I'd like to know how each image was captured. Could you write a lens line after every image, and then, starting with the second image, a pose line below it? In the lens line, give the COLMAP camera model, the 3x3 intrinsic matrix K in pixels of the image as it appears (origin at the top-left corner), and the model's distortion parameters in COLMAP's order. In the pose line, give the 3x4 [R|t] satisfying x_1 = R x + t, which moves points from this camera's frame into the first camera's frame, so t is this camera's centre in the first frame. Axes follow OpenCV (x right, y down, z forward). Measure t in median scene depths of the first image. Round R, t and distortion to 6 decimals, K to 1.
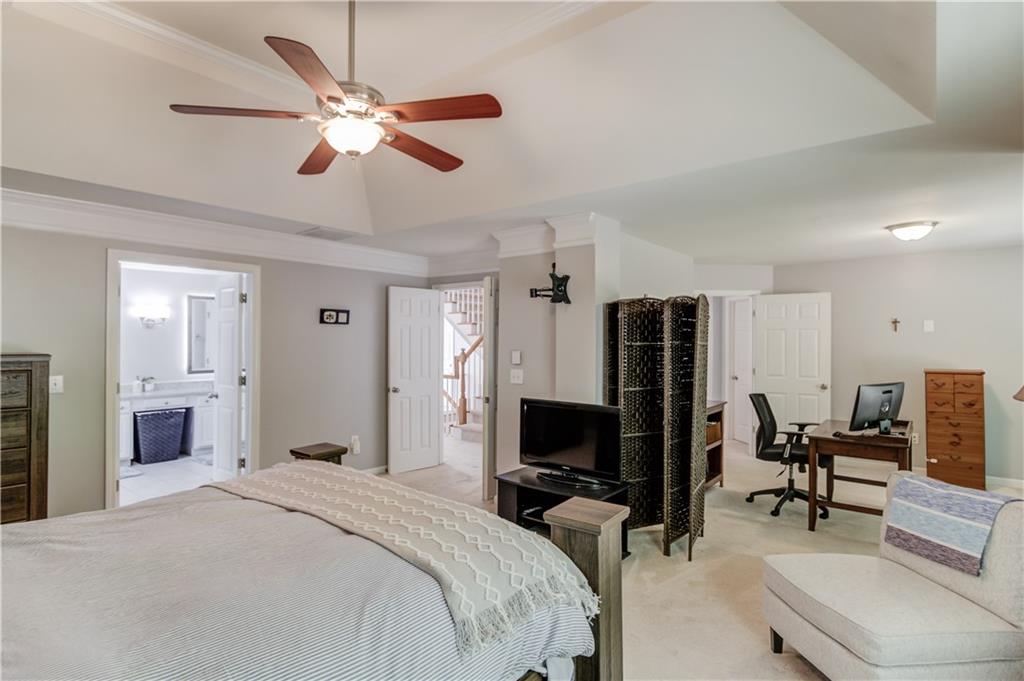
lens RADIAL K [[488.9, 0, 435.5], [0, 488.9, 341.5], [0, 0, 1]] dist [-0.016986, -0.000674]
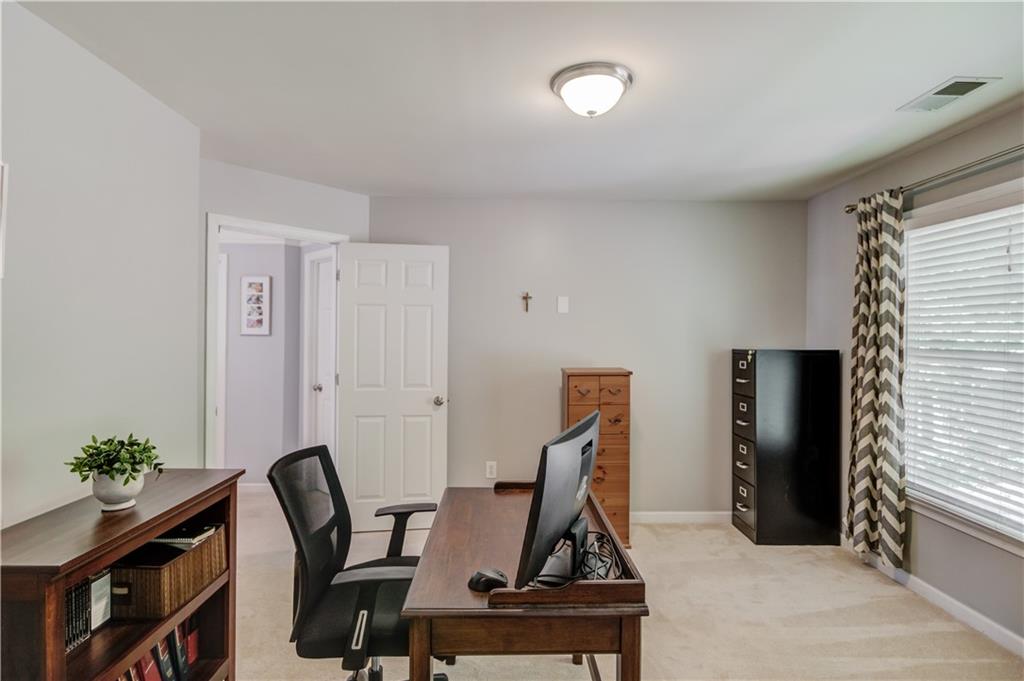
lens RADIAL K [[527.5, 0, 509.3], [0, 527.5, 336.5], [0, 0, 1]] dist [0.004675, 0.001106]
pose [[0.680848, 0.005589, 0.732403, 0.469765], [-0.006430, 0.999978, -0.001653, 0.015876], [-0.732397, -0.003584, 0.680869, 0.600083]]
